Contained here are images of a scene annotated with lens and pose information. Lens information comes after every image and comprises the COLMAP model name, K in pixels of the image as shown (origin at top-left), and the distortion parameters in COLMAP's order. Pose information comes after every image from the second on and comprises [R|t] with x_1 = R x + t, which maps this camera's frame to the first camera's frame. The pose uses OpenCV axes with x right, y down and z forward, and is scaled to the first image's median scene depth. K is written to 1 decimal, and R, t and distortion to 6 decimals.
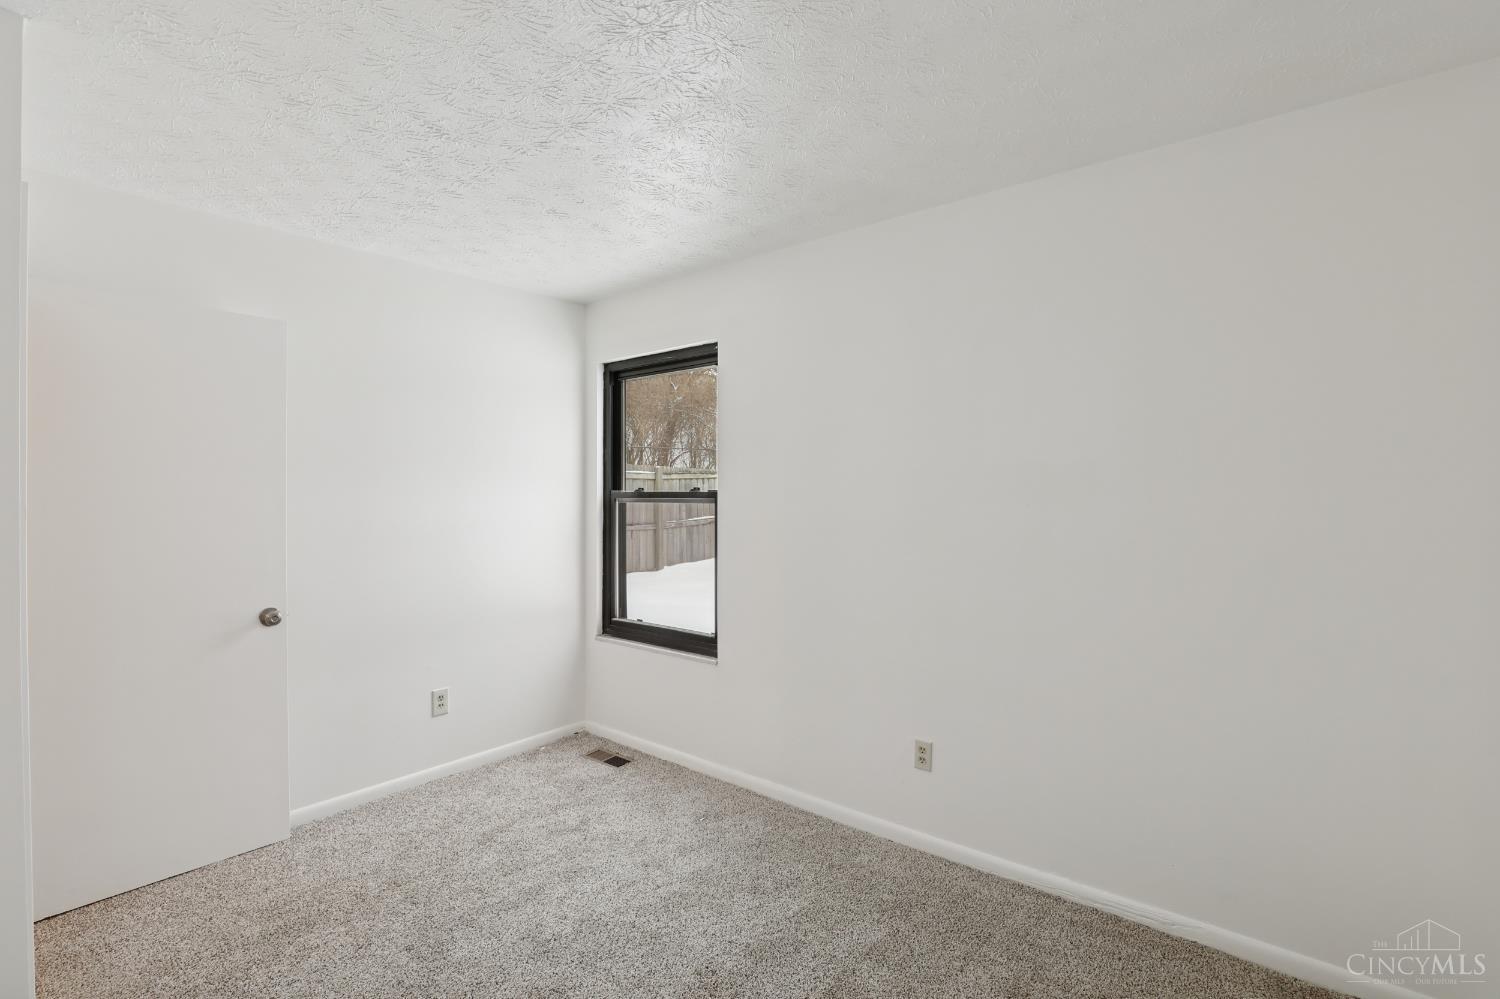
lens RADIAL K [[692.5, 0, 752.8], [0, 692.5, 492.5], [0, 0, 1]] dist [-0.029773, 0.001414]
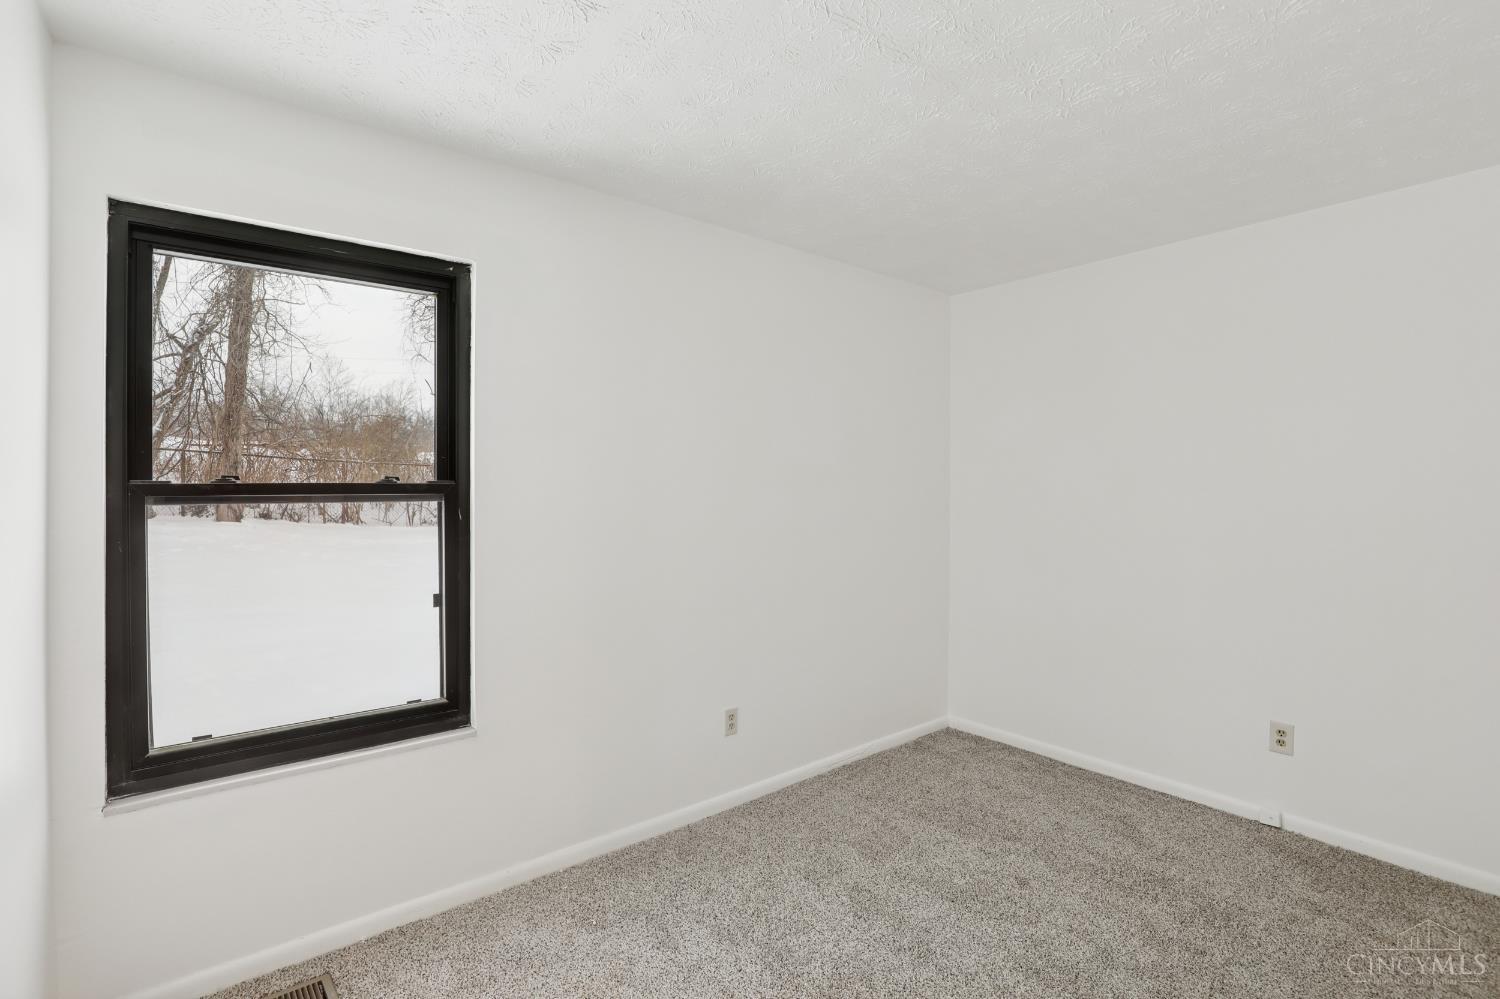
lens RADIAL K [[704.8, 0, 753.7], [0, 704.8, 472.9], [0, 0, 1]] dist [-0.014374, 0.000301]
pose [[0.192343, 0.014863, 0.981215, -0.730747], [-0.002688, 0.999890, -0.014619, -0.002178], [-0.981324, 0.000174, 0.192361, 0.627984]]
